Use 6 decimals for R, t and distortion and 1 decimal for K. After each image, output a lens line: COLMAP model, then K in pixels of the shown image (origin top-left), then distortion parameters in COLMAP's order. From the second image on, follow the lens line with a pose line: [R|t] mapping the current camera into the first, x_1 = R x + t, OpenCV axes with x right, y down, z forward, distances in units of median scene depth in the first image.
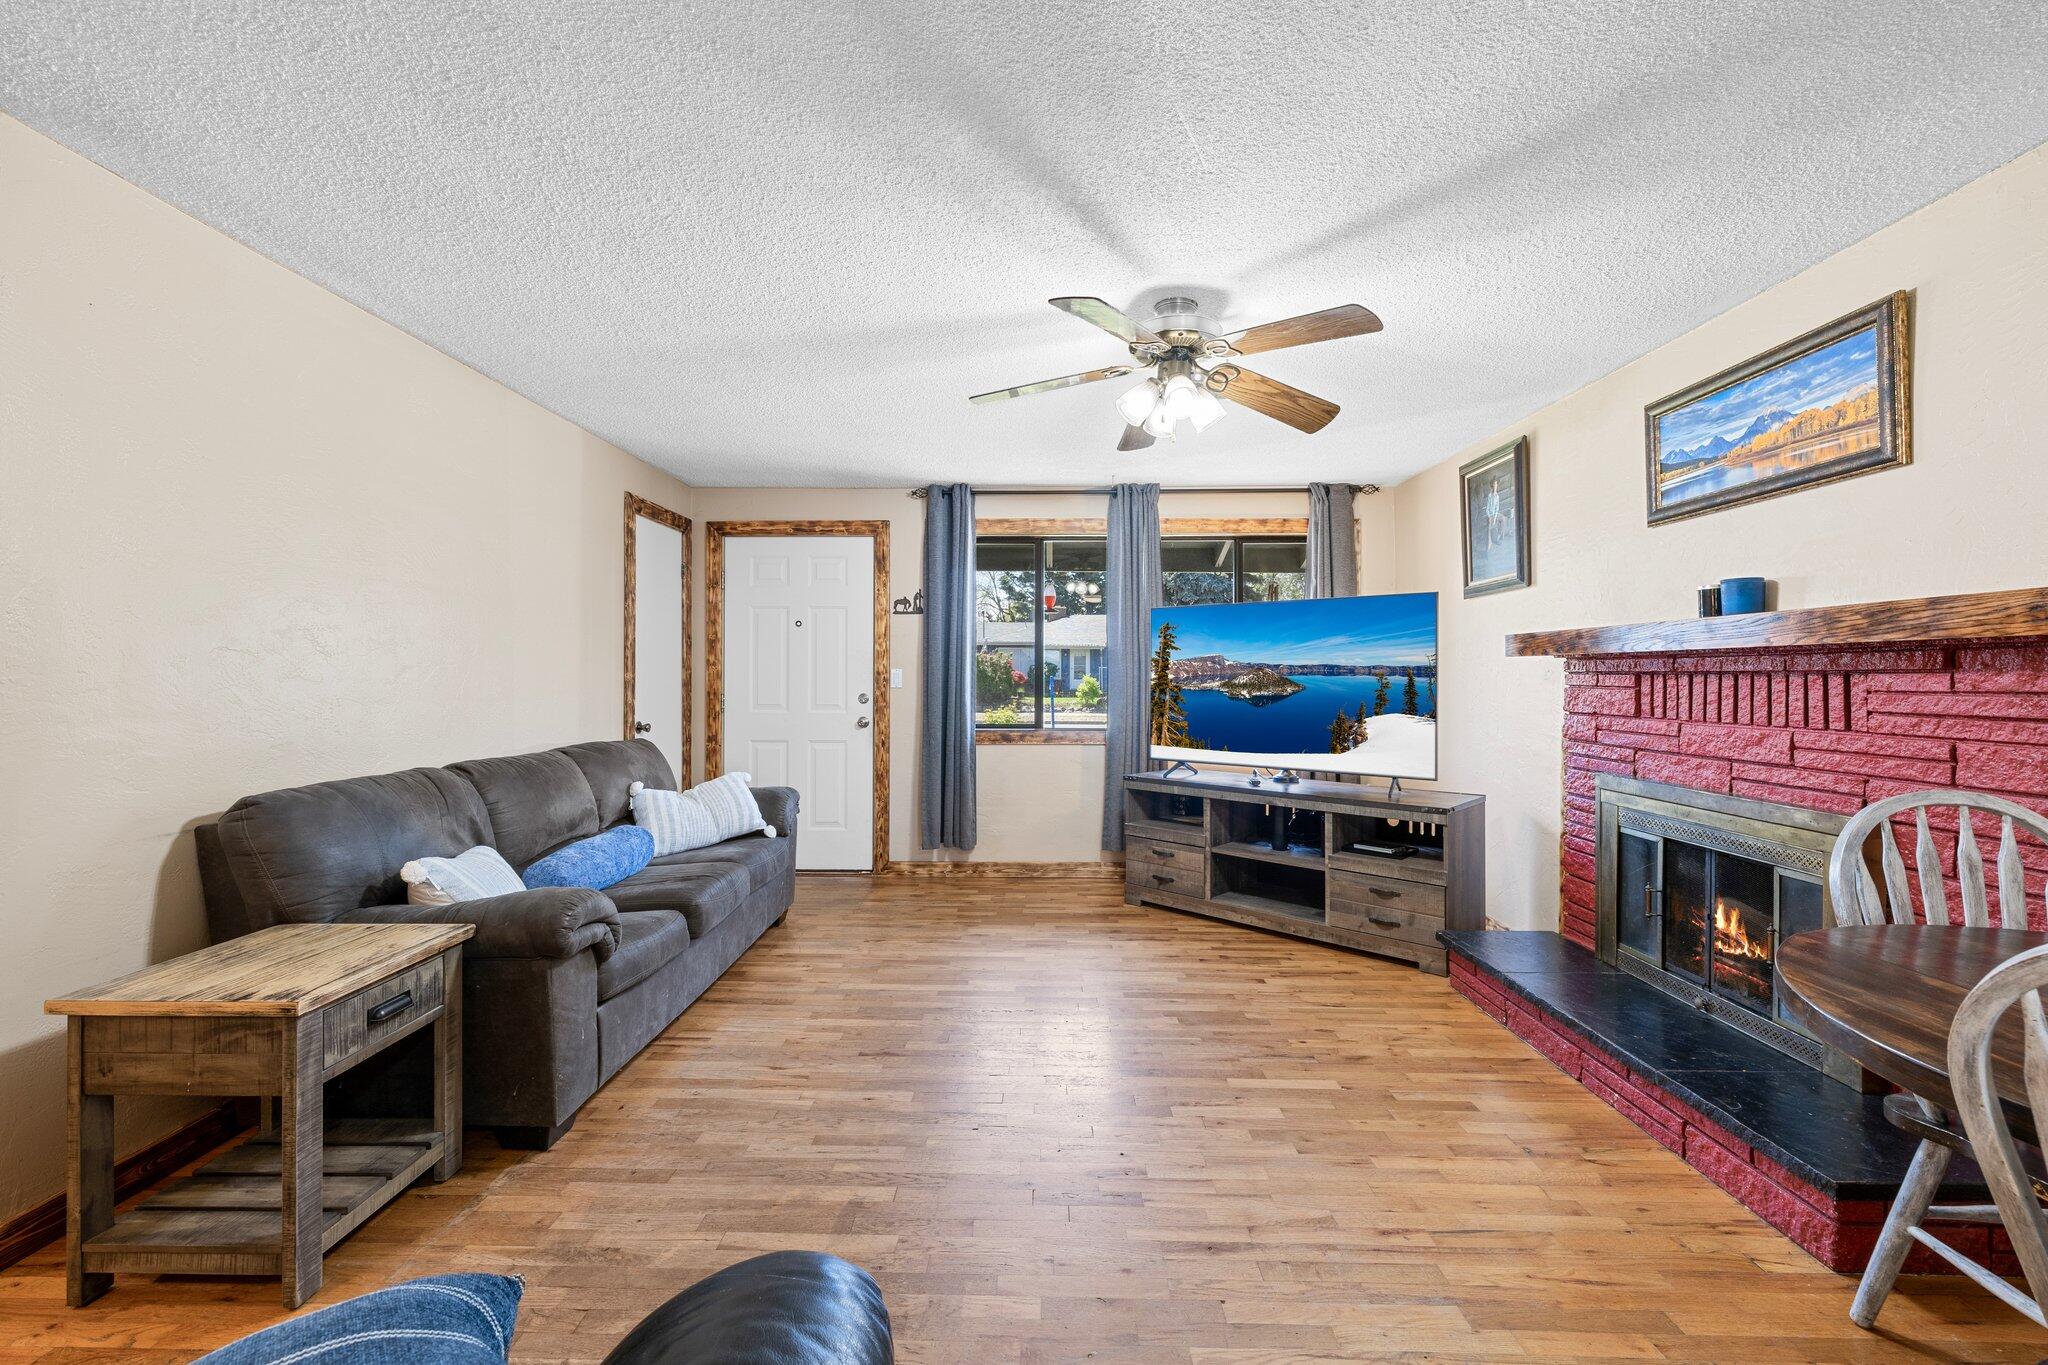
lens RADIAL K [[859.5, 0, 1018.5], [0, 859.5, 678.3], [0, 0, 1]] dist [-0.010703, 0.000472]
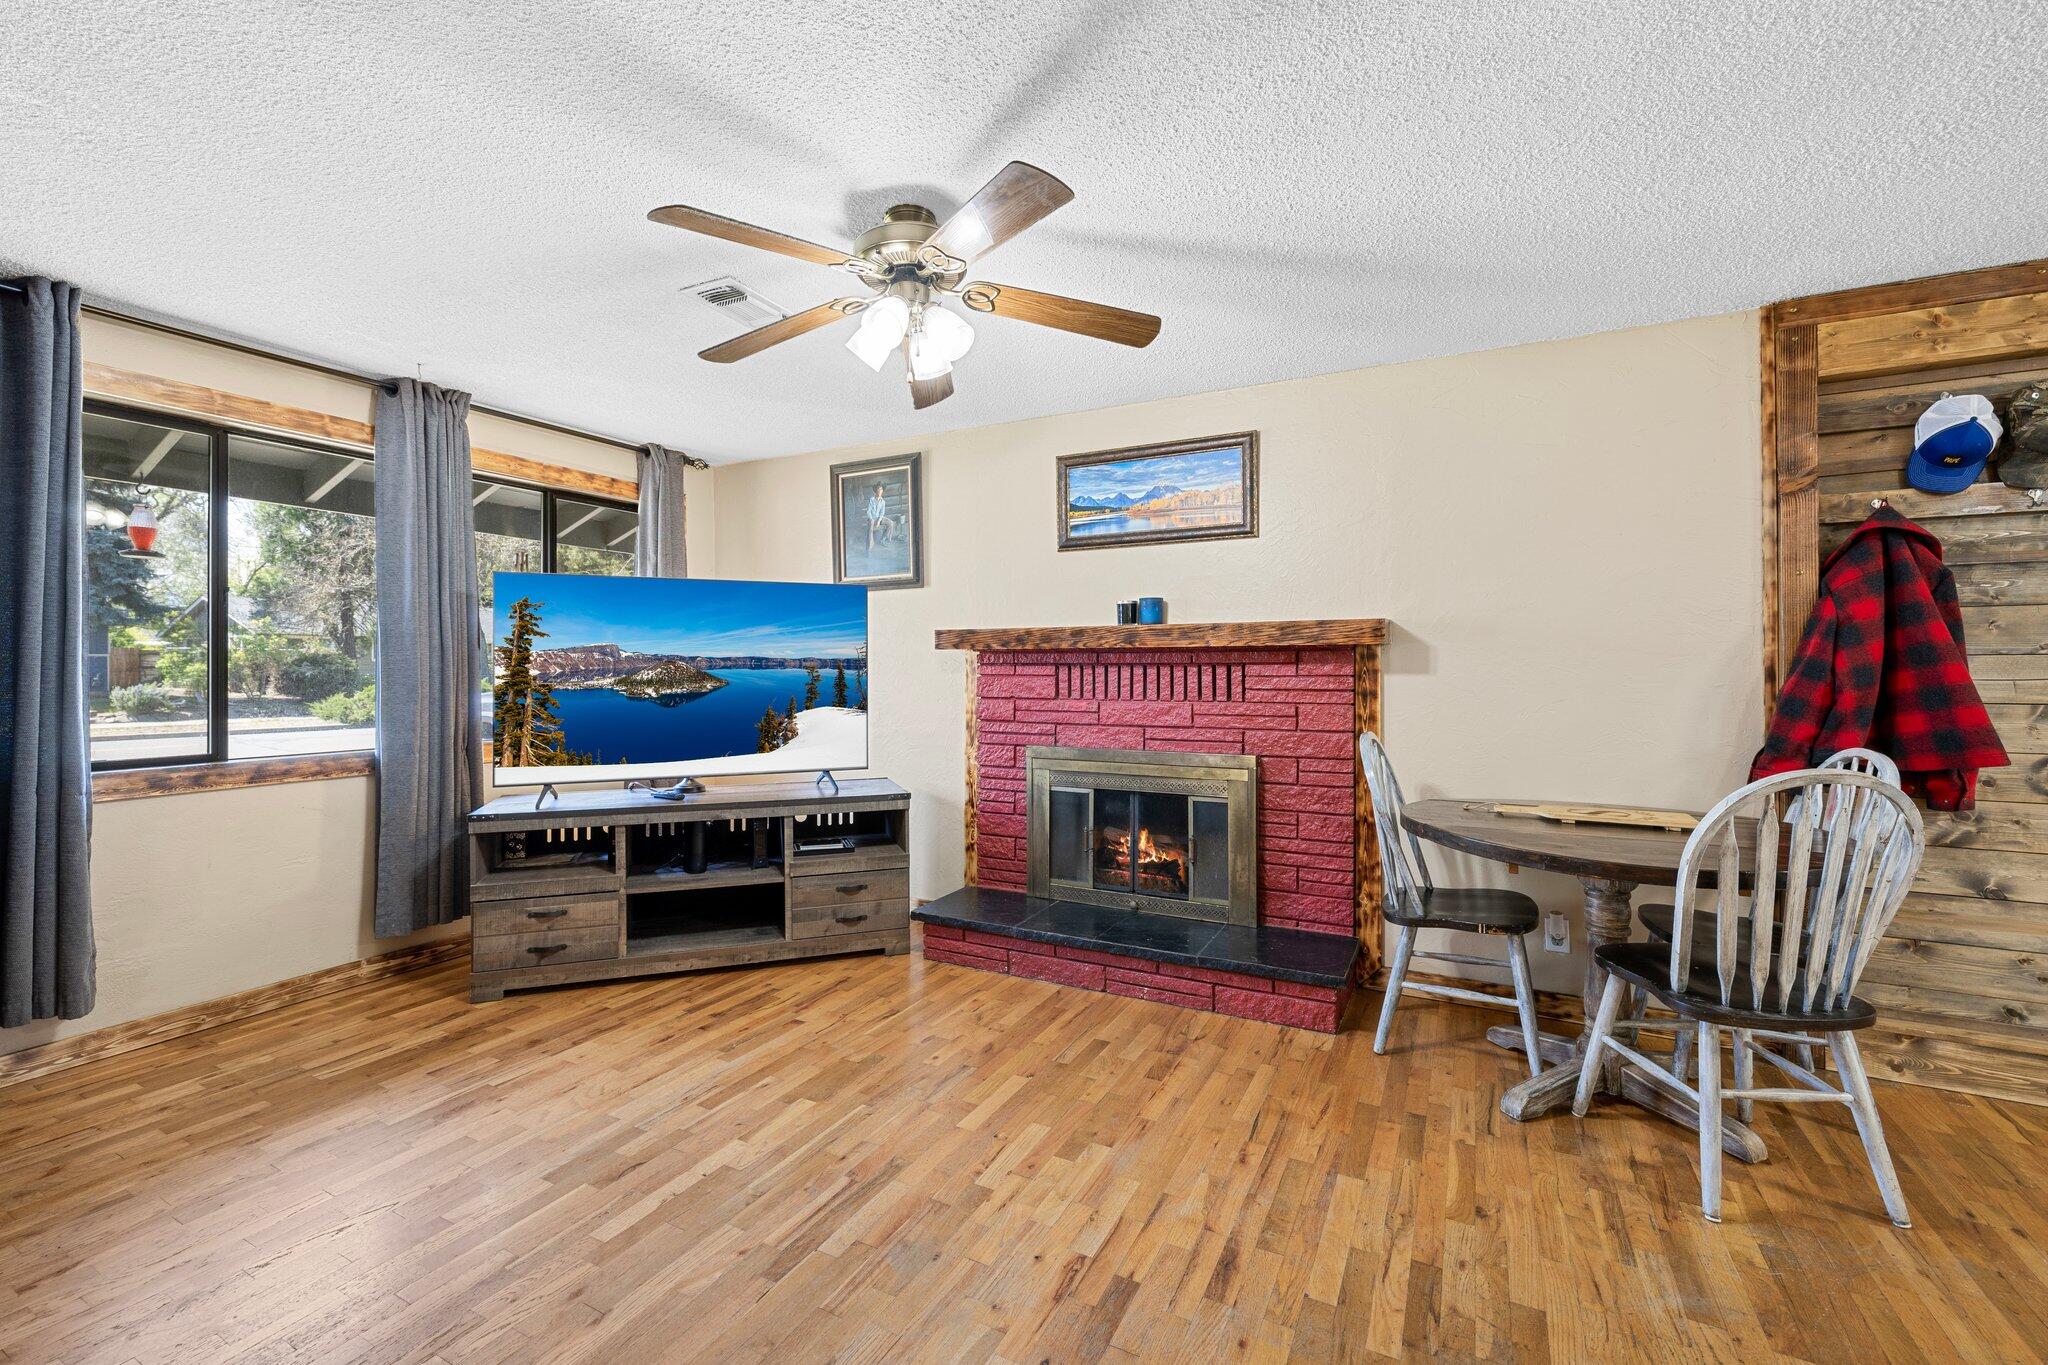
lens RADIAL K [[859.5, 0, 1019.7], [0, 859.5, 665.8], [0, 0, 1]] dist [-0.010703, 0.000472]
pose [[0.446848, -0.007874, 0.894575, -0.443716], [0.008804, 0.999952, 0.004405, -0.010350], [-0.894567, 0.005907, 0.446895, 0.466071]]
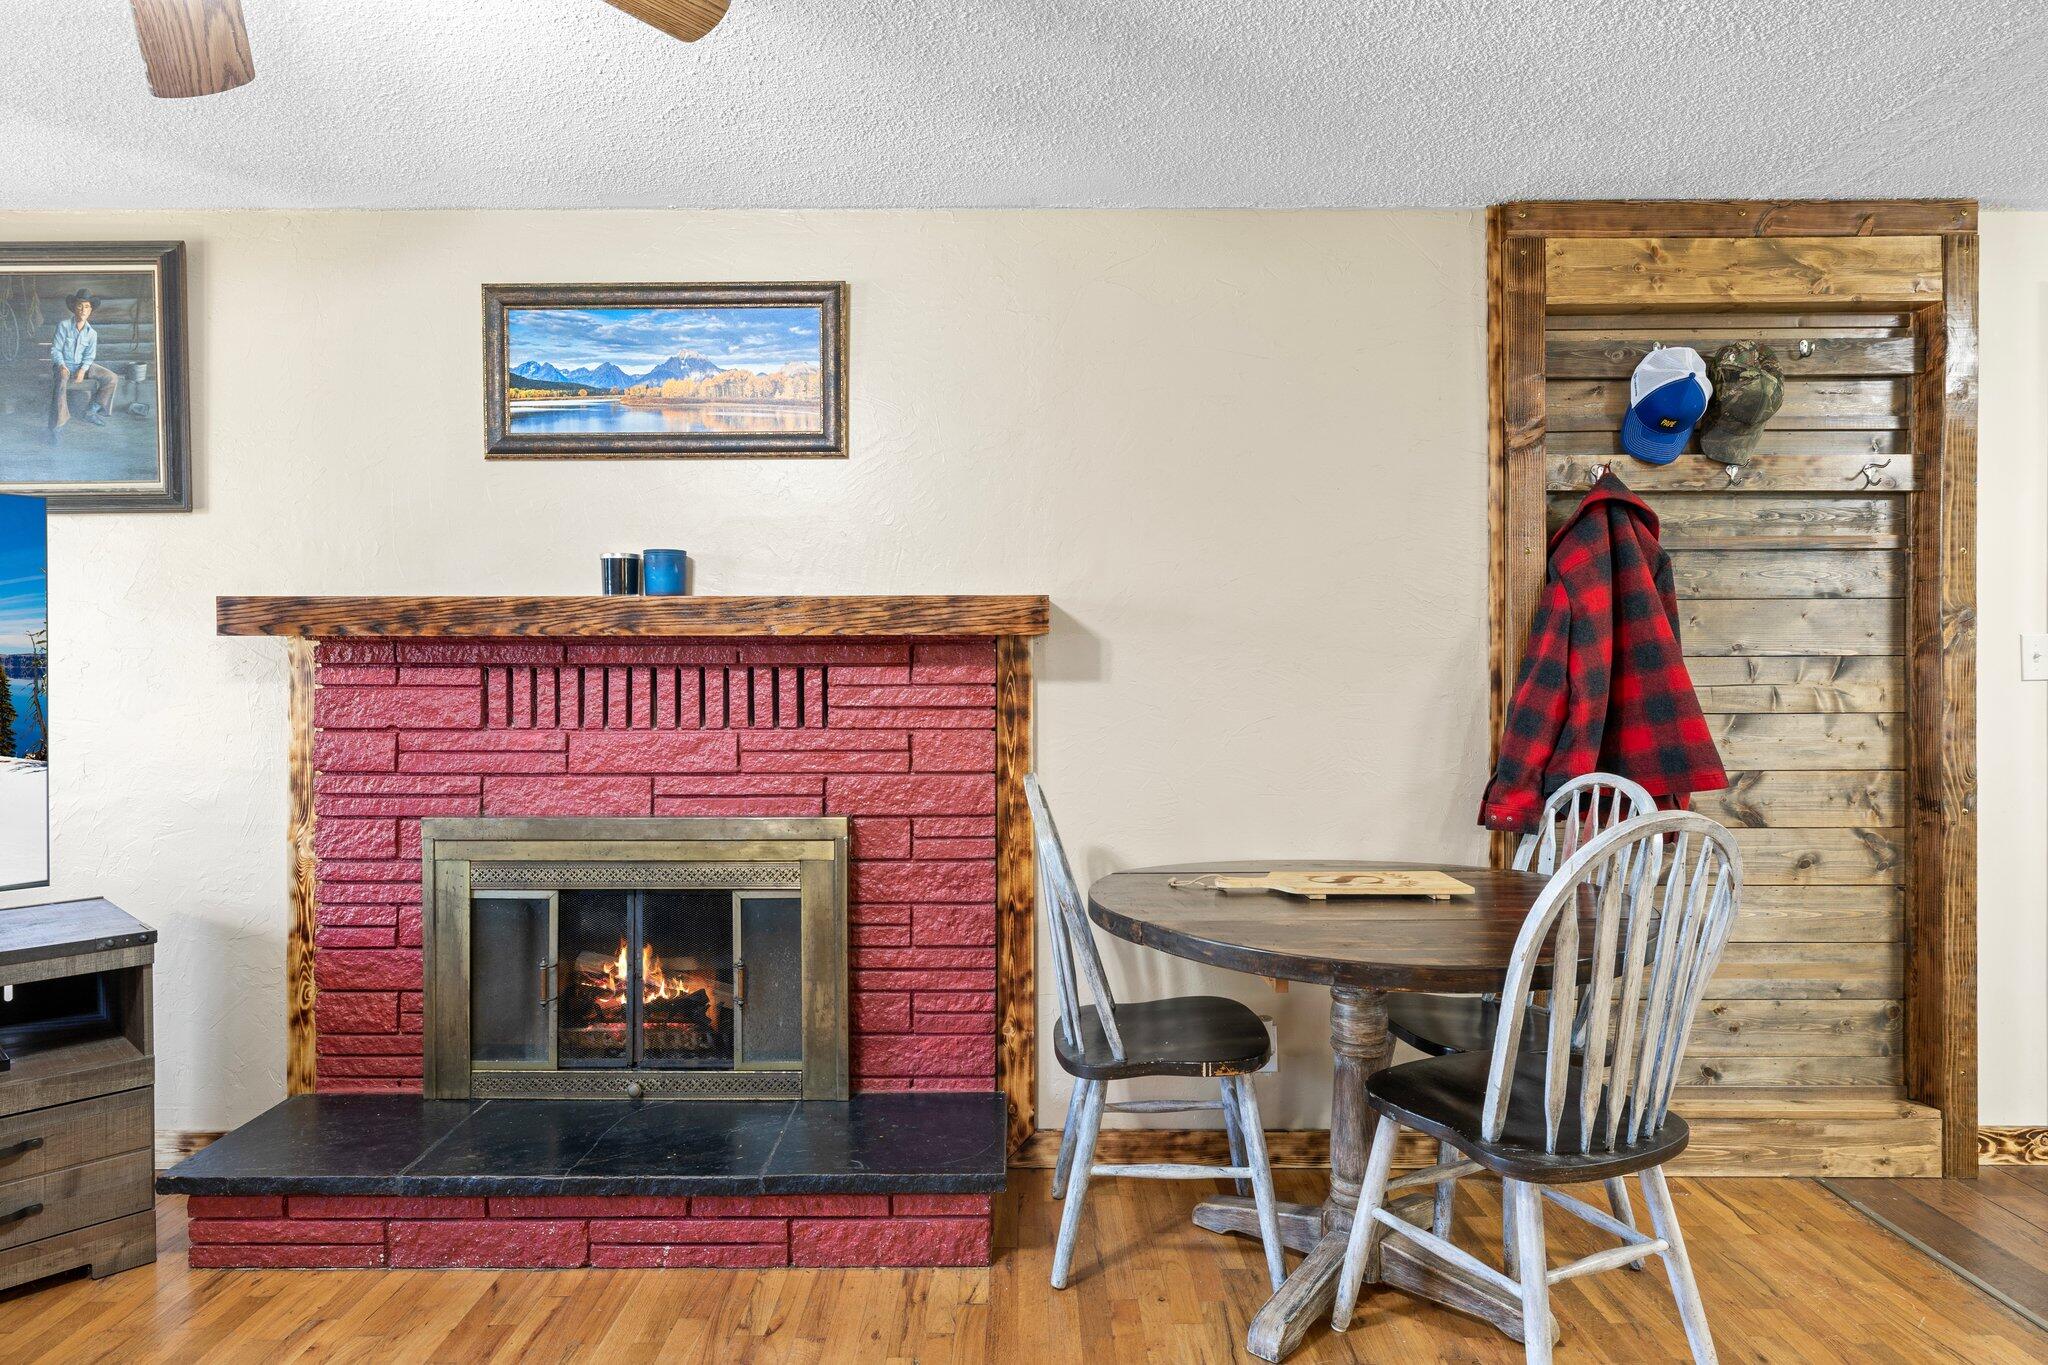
lens RADIAL K [[1179.1, 0, 1014.0], [0, 1179.1, 676.0], [0, 0, 1]] dist [-0.006007, 0.000829]
pose [[-0.021393, -0.013881, 0.999675, -0.240541], [0.004582, 0.999892, 0.013982, -0.009265], [-0.999761, 0.004880, -0.021327, 0.577976]]
